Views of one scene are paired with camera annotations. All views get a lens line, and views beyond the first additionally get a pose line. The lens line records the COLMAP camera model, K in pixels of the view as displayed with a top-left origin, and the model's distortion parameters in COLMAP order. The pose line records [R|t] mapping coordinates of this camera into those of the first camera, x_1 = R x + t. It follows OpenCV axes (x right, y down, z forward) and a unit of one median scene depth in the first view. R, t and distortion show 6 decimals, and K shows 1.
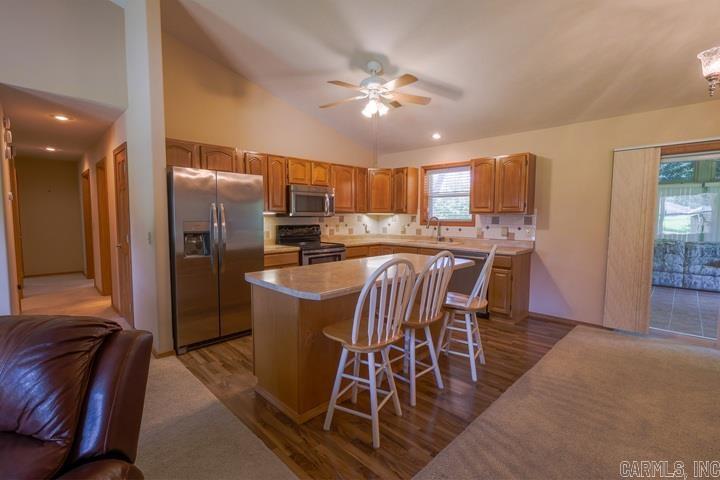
lens RADIAL K [[343.6, 0, 368.0], [0, 343.6, 237.7], [0, 0, 1]] dist [-0.000556, -0.000117]
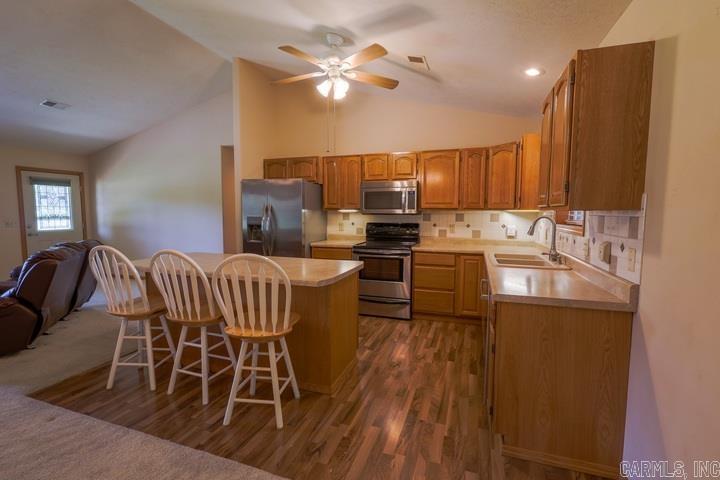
lens RADIAL K [[333.9, 0, 360.0], [0, 333.9, 240.0], [0, 0, 1]] dist [-0.001889, 0.000026]
pose [[0.431968, 0.072522, -0.898968, 0.532577], [-0.062814, 0.996760, 0.050228, -0.028240], [0.899699, 0.034771, 0.435124, 0.481075]]
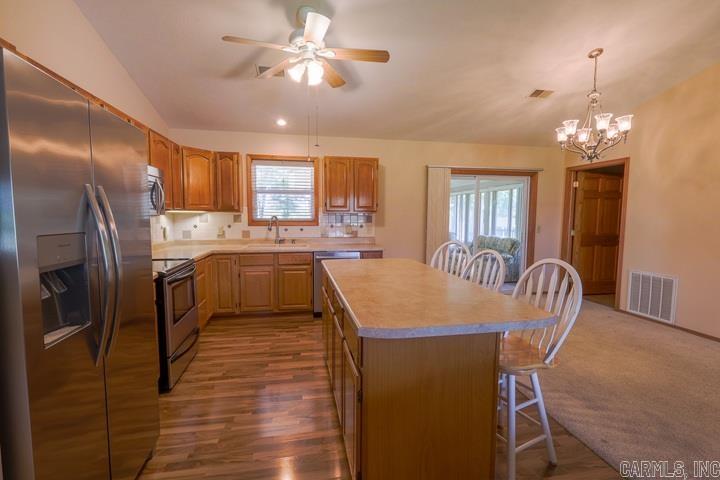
lens RADIAL K [[333.9, 0, 360.0], [0, 333.9, 240.0], [0, 0, 1]] dist [-0.001889, 0.000026]
pose [[0.557456, -0.065879, 0.827588, -0.374309], [0.050415, 0.997693, 0.045461, -0.026792], [-0.828674, 0.016380, 0.559491, 0.344611]]
